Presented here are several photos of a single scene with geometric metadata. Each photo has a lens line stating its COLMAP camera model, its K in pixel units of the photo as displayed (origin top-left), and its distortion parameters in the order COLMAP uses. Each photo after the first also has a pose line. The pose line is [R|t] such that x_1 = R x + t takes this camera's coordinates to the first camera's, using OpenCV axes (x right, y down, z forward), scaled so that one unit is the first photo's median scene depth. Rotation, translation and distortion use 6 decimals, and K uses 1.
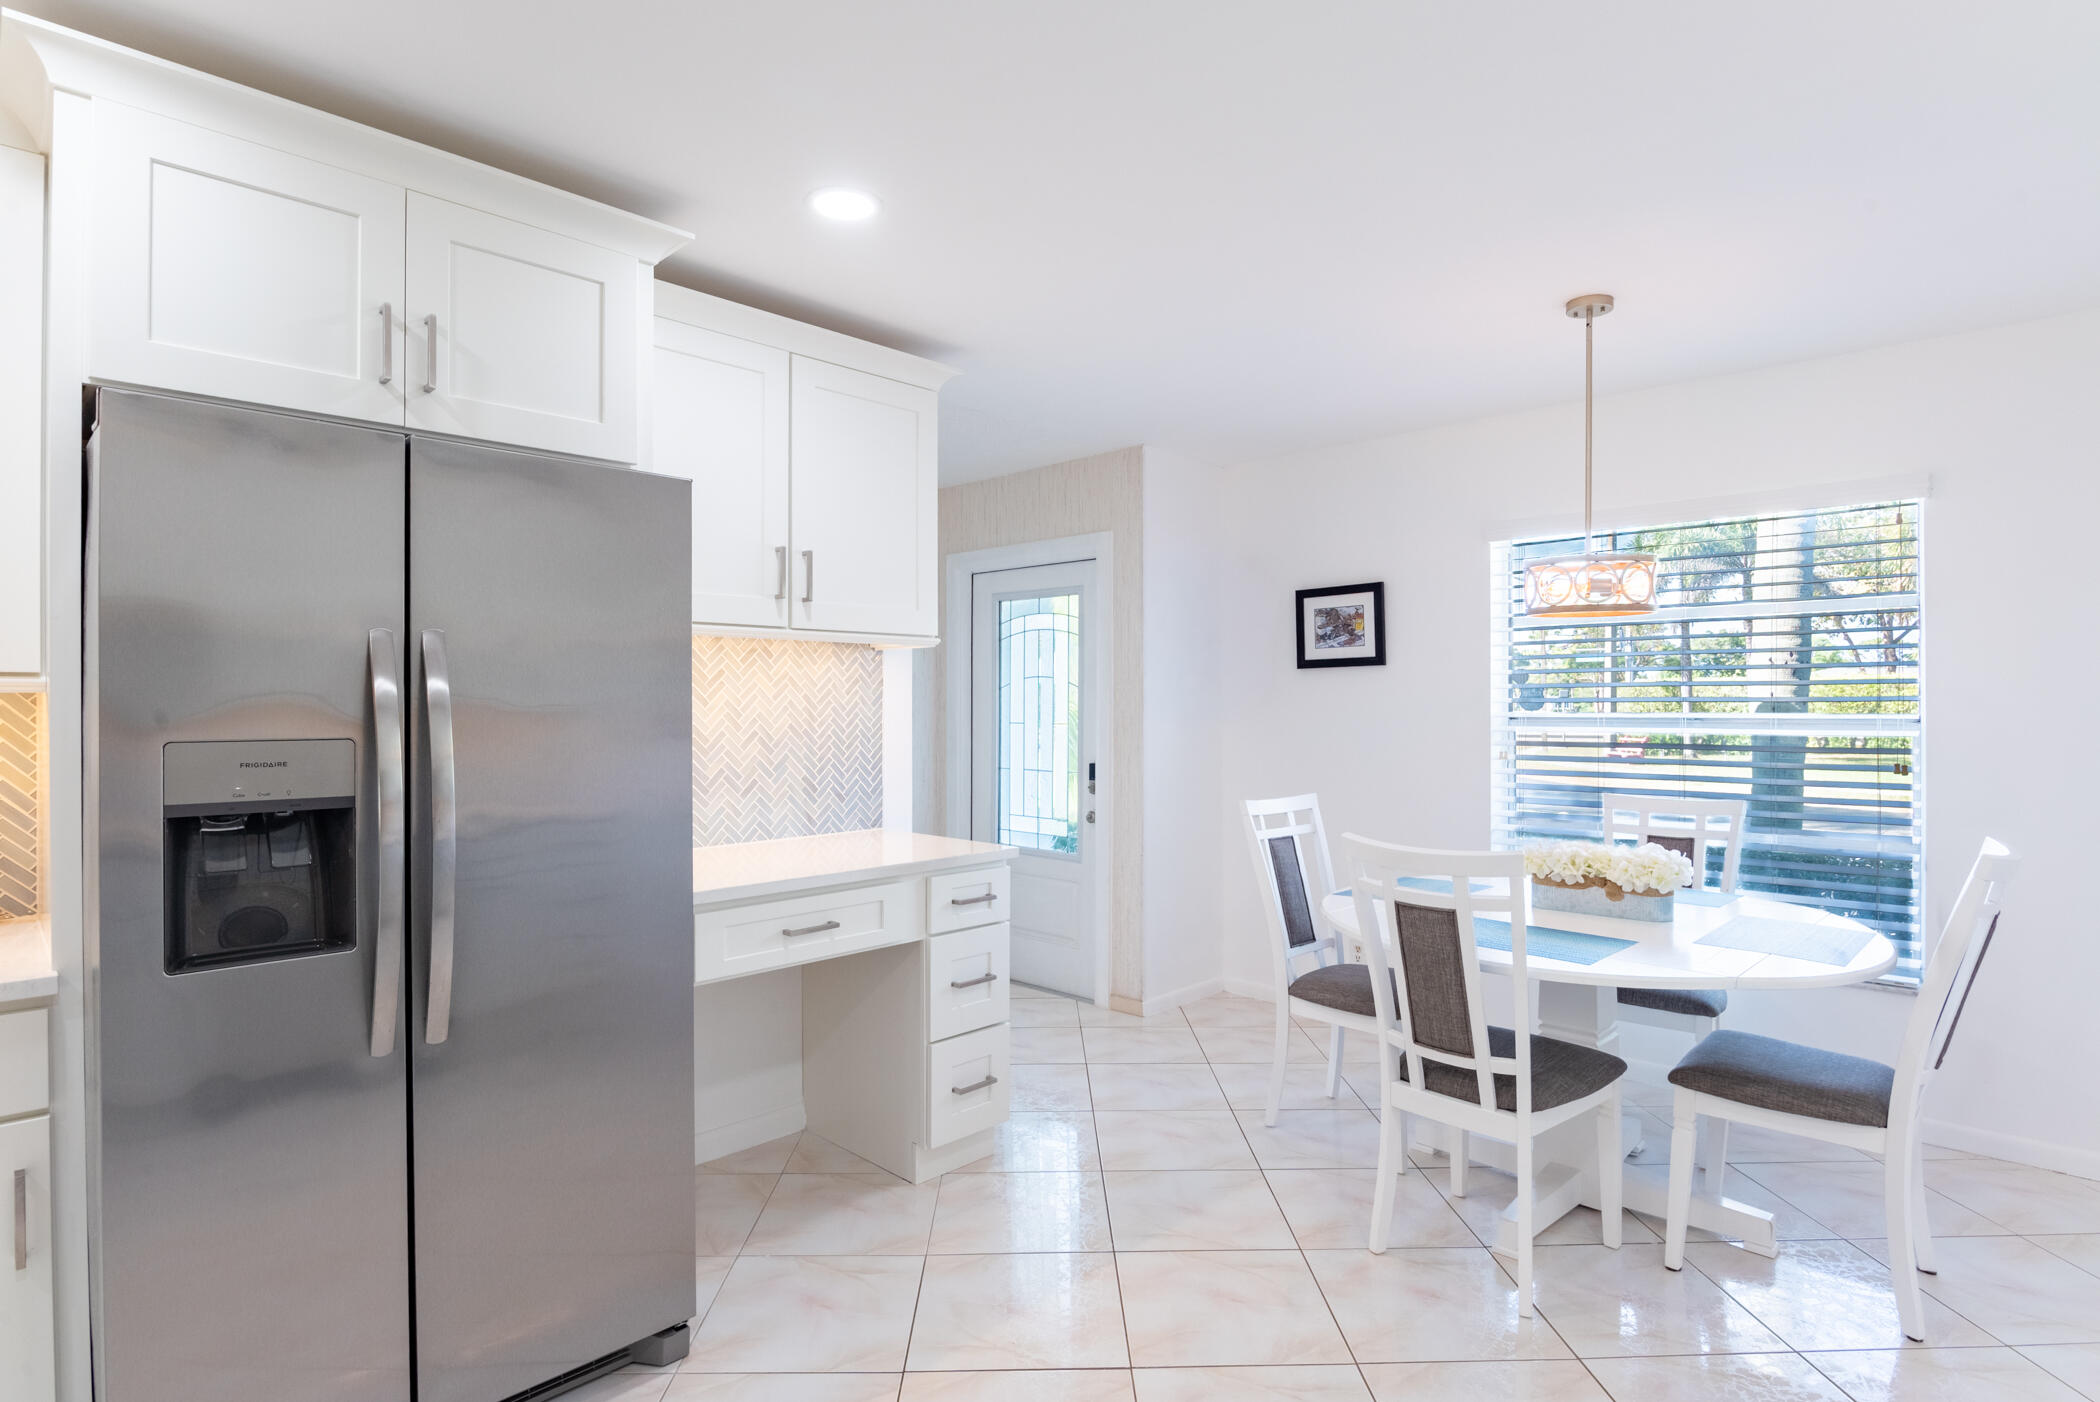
lens RADIAL K [[1083.4, 0, 1050.0], [0, 1083.4, 701.0], [0, 0, 1]] dist [-0.001699, -0.000092]
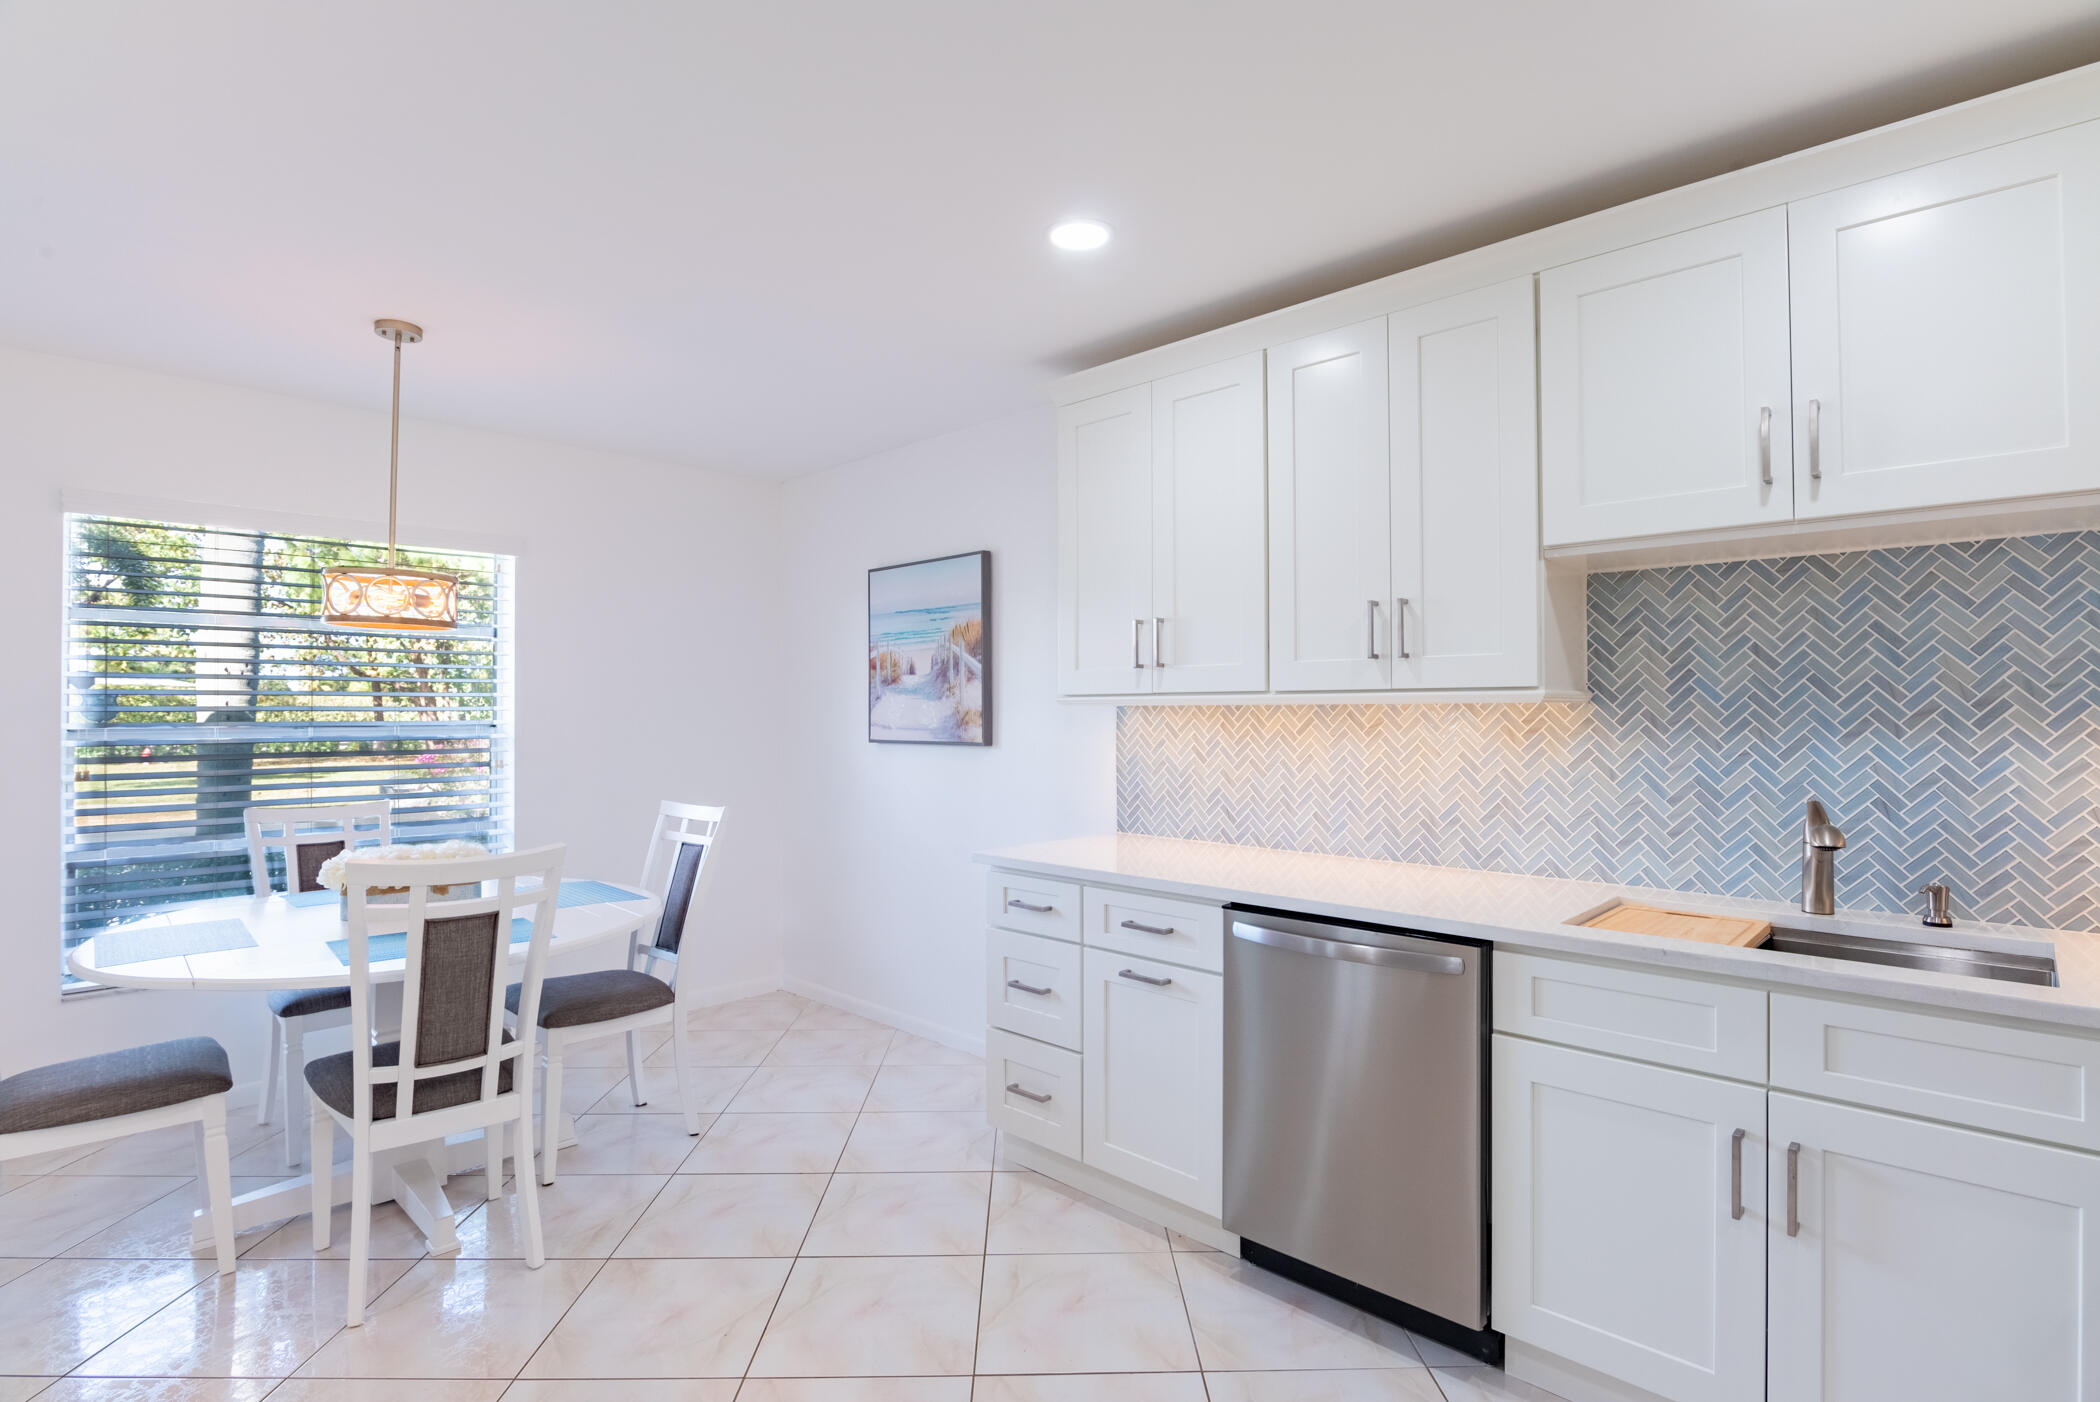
lens RADIAL K [[1037.3, 0, 1050.0], [0, 1037.3, 701.0], [0, 0, 1]] dist [-0.058908, -0.000320]
pose [[0.032590, 0.003916, 0.999461, -0.271178], [0.005915, 0.999974, -0.004111, -0.000275], [-0.999451, 0.006046, 0.032566, 0.208500]]
